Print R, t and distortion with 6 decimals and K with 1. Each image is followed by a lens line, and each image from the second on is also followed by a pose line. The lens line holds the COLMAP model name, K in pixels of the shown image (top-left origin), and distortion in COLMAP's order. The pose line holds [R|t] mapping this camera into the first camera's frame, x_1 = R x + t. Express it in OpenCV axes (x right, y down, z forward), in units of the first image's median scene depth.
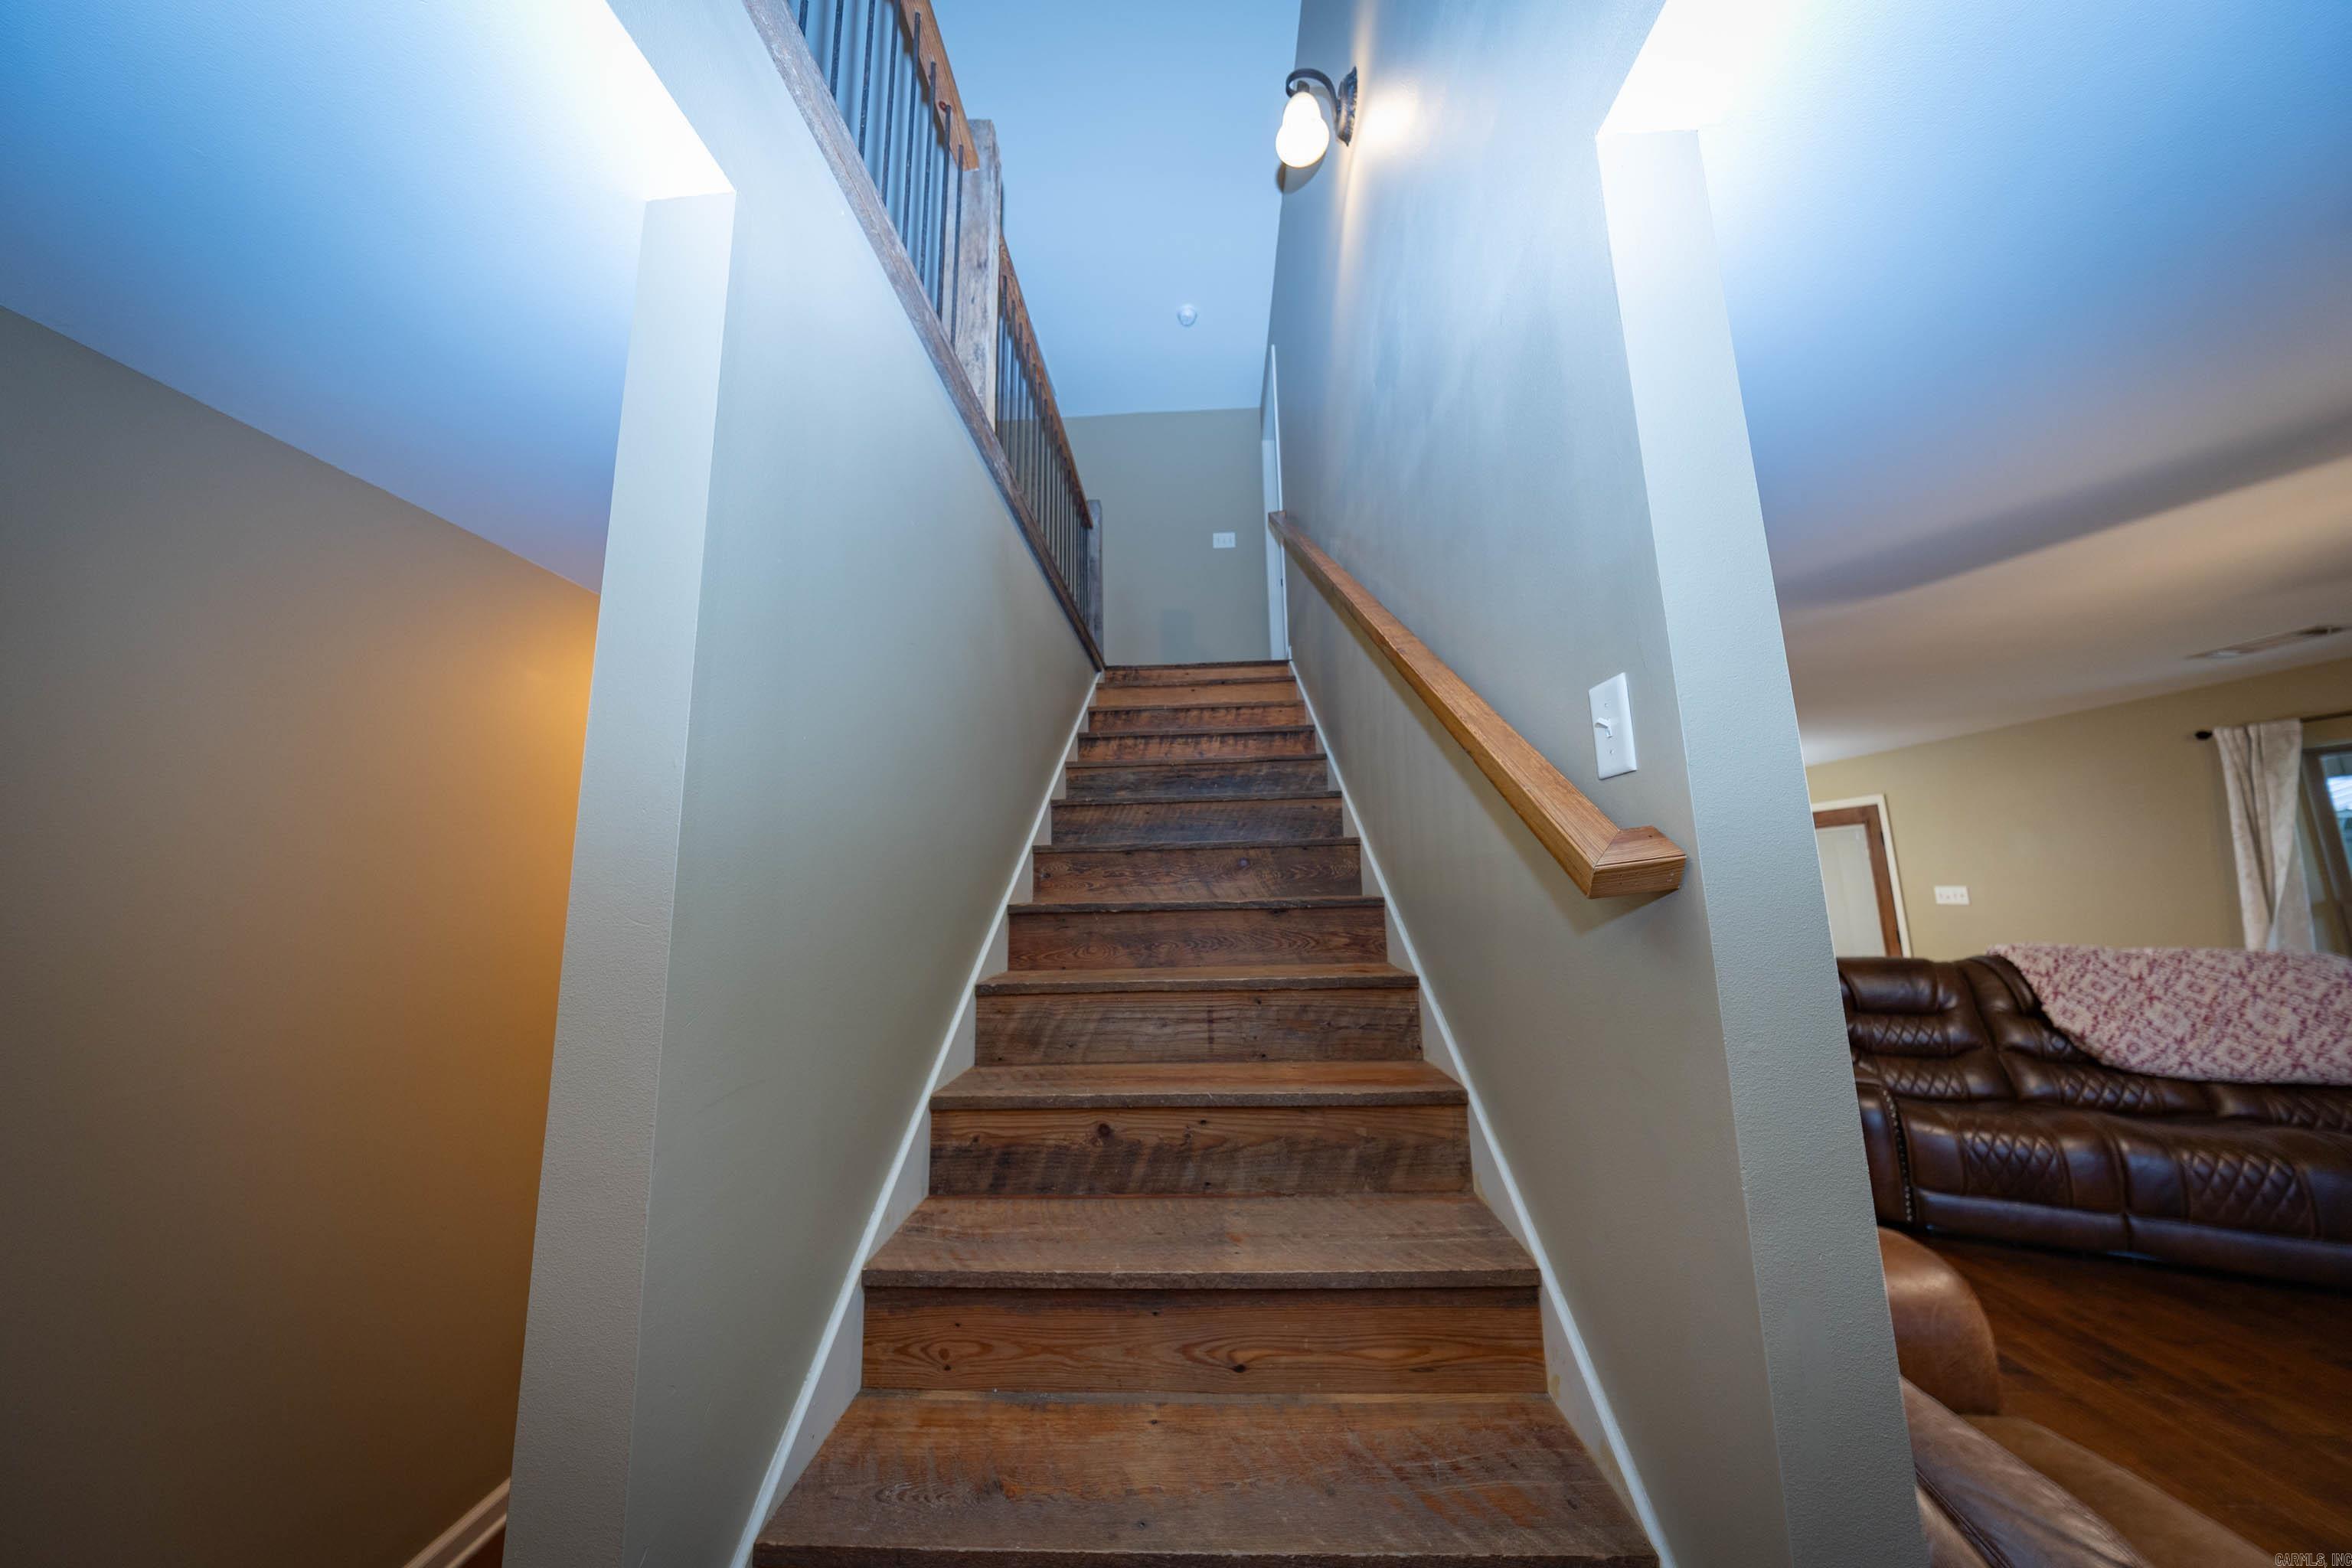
lens RADIAL K [[688.1, 0, 1176.8], [0, 688.1, 791.6], [0, 0, 1]] dist [-0.015554, 0.003980]
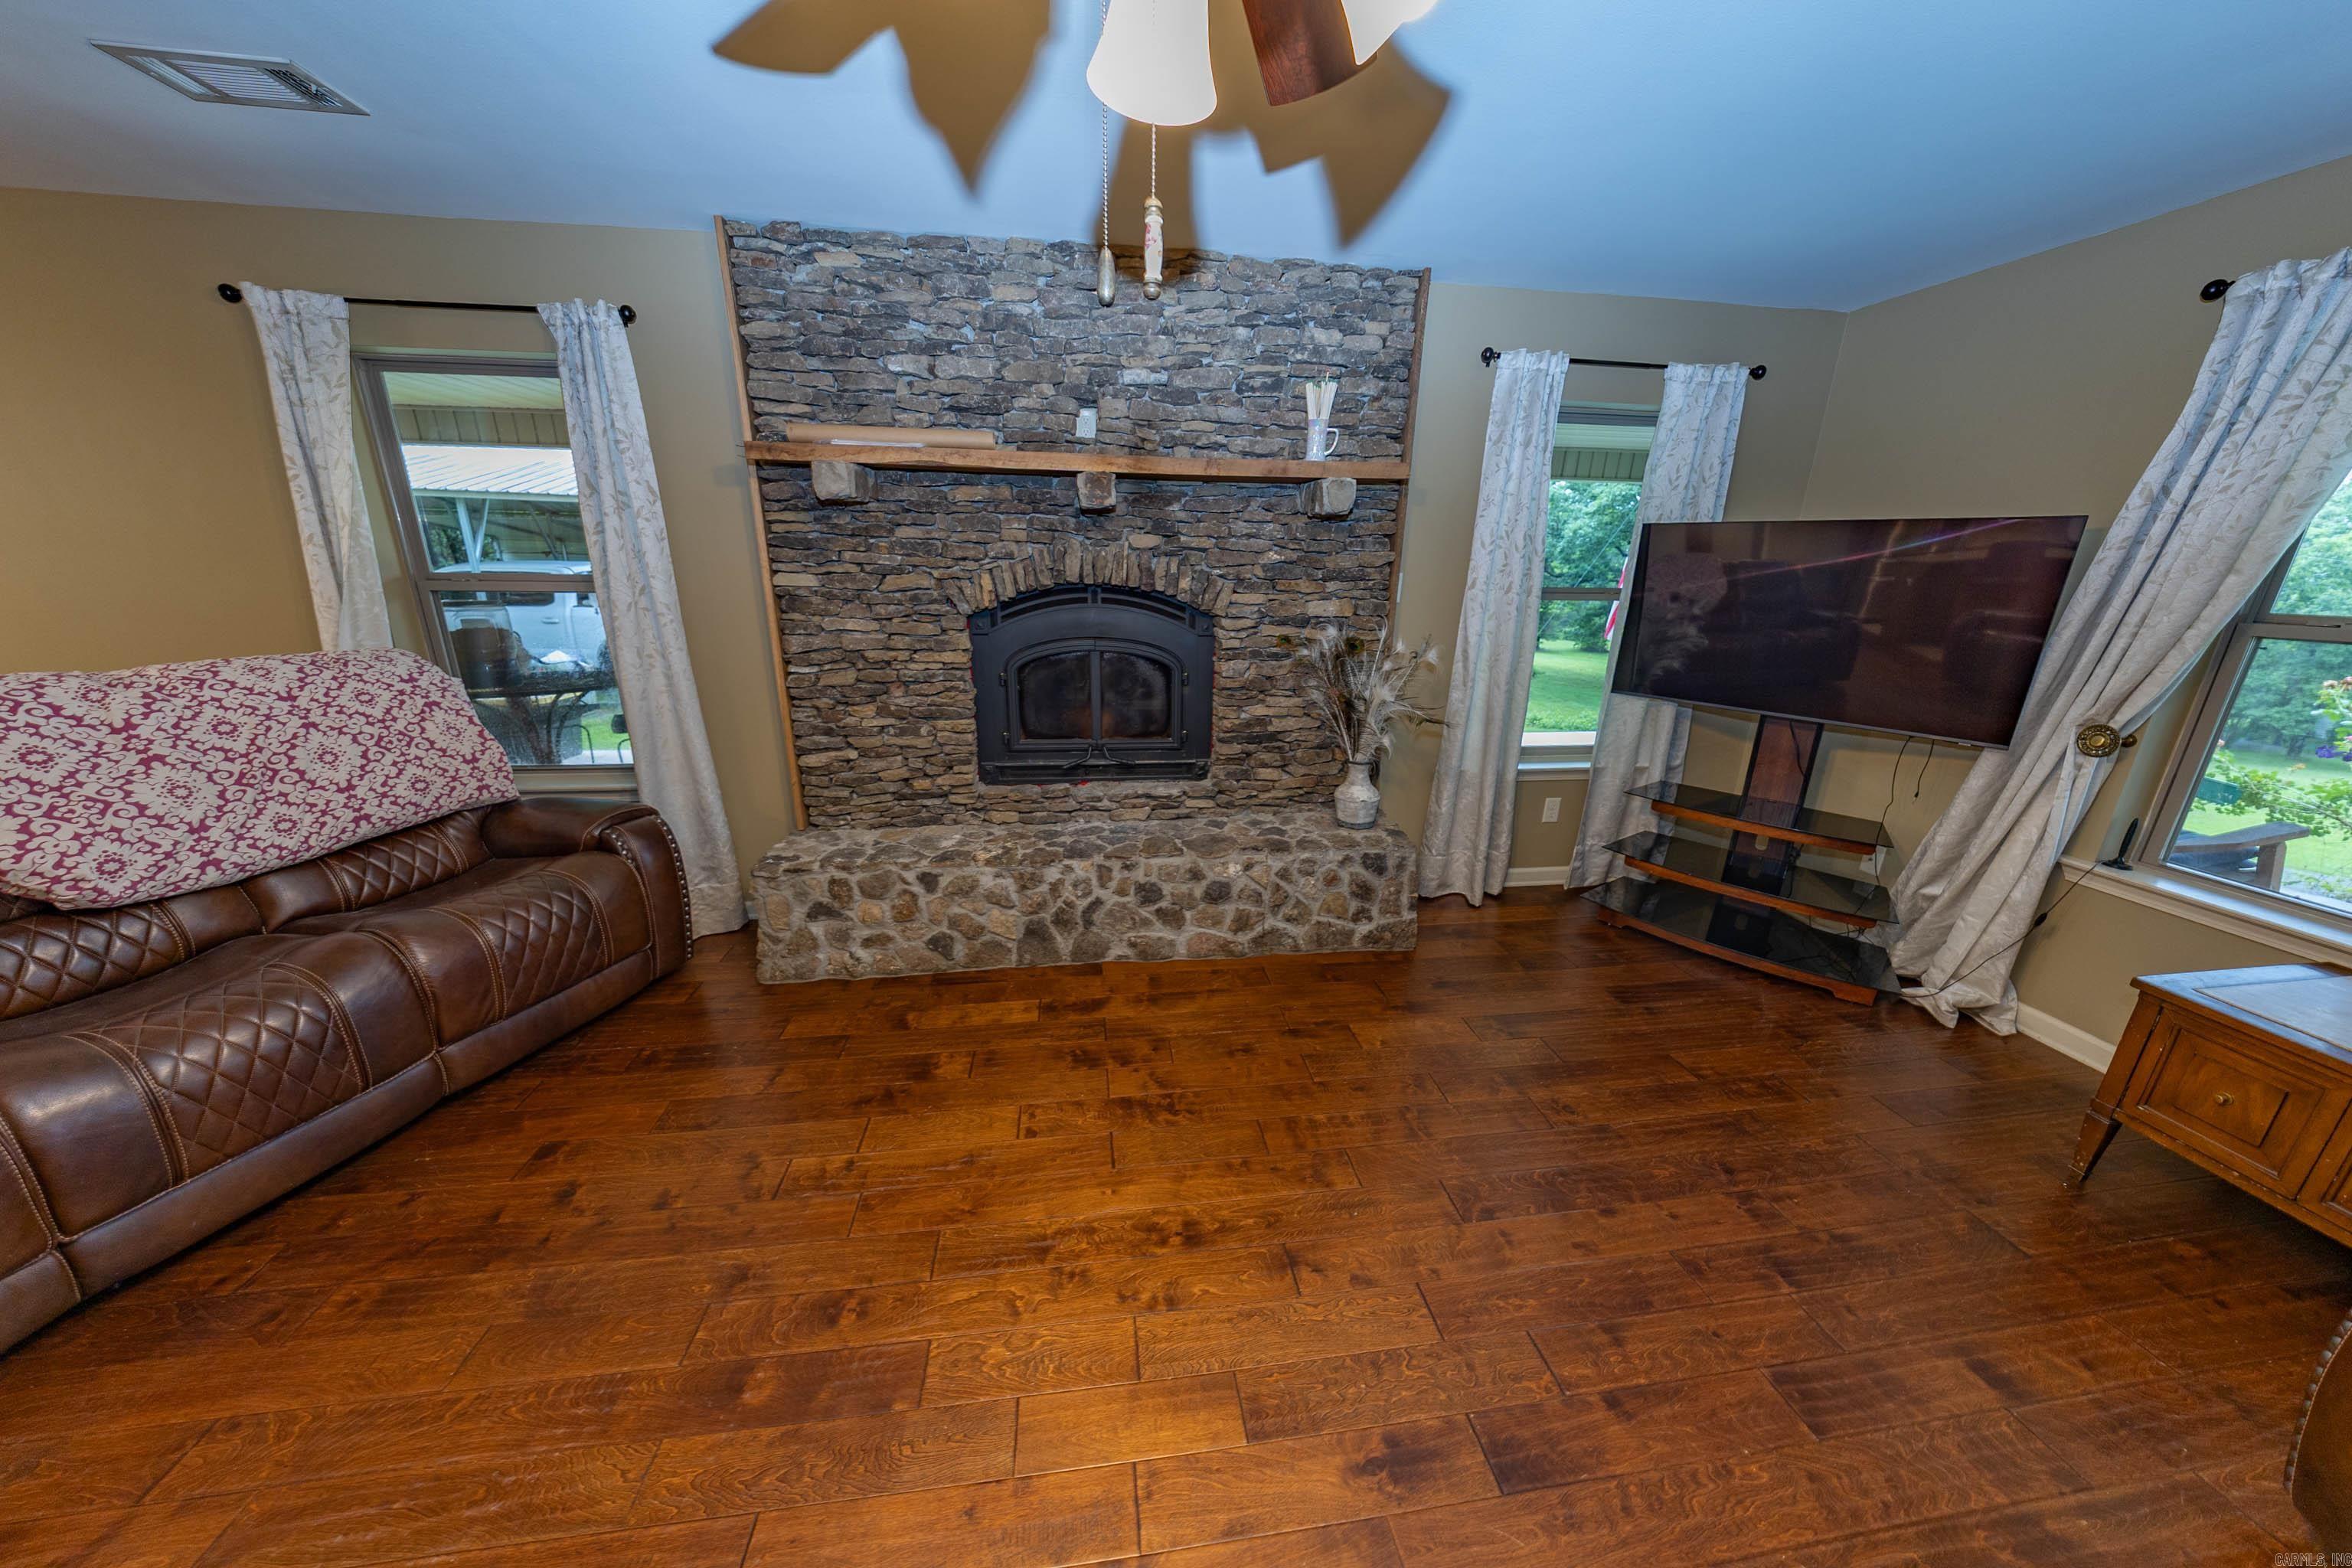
lens RADIAL K [[727.6, 0, 1173.5], [0, 727.6, 787.4], [0, 0, 1]] dist [0.001201, -0.003056]
pose [[-0.172548, -0.261964, 0.949527, 0.743647], [-0.154347, 0.959268, 0.236603, 0.062290], [-0.972833, -0.105731, -0.205954, 0.318443]]
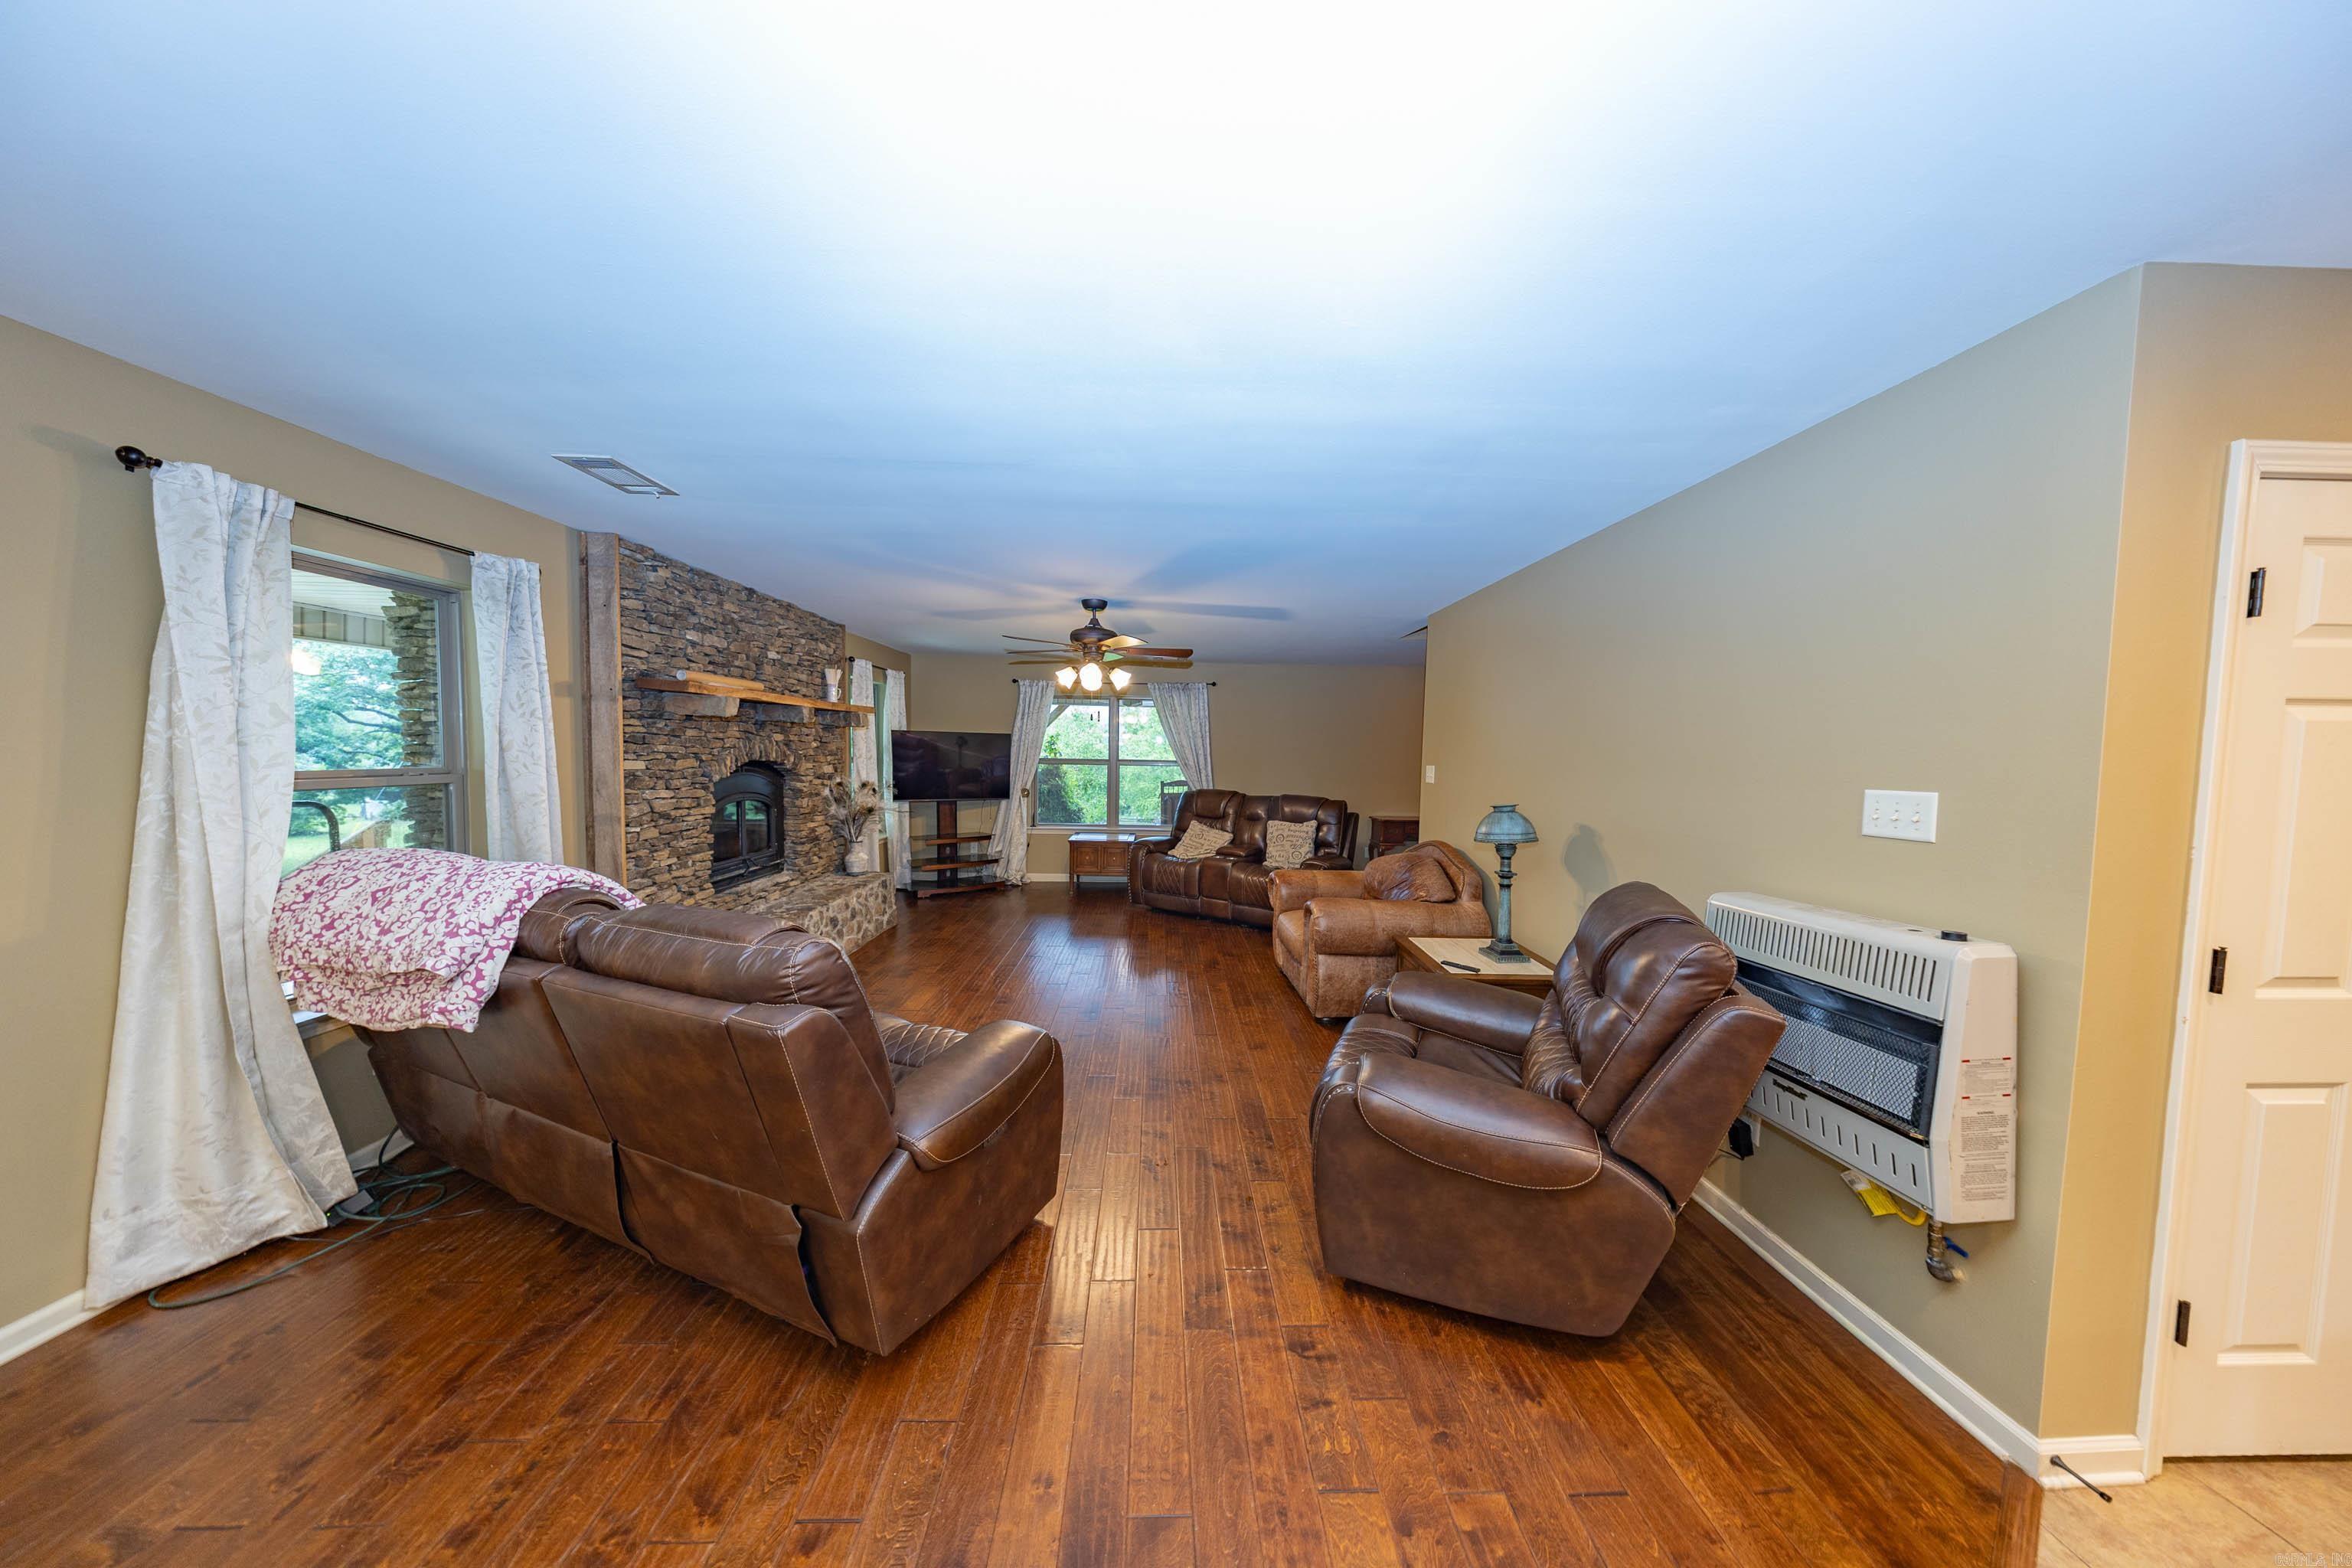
lens RADIAL K [[673.1, 0, 1179.6], [0, 673.1, 791.8], [0, 0, 1]] dist [-0.023472, 0.003331]
pose [[-0.997353, 0.016257, -0.070866, 0.885637], [0.021996, 0.996474, -0.080973, 0.245894], [0.069300, -0.082318, -0.994194, 1.702215]]
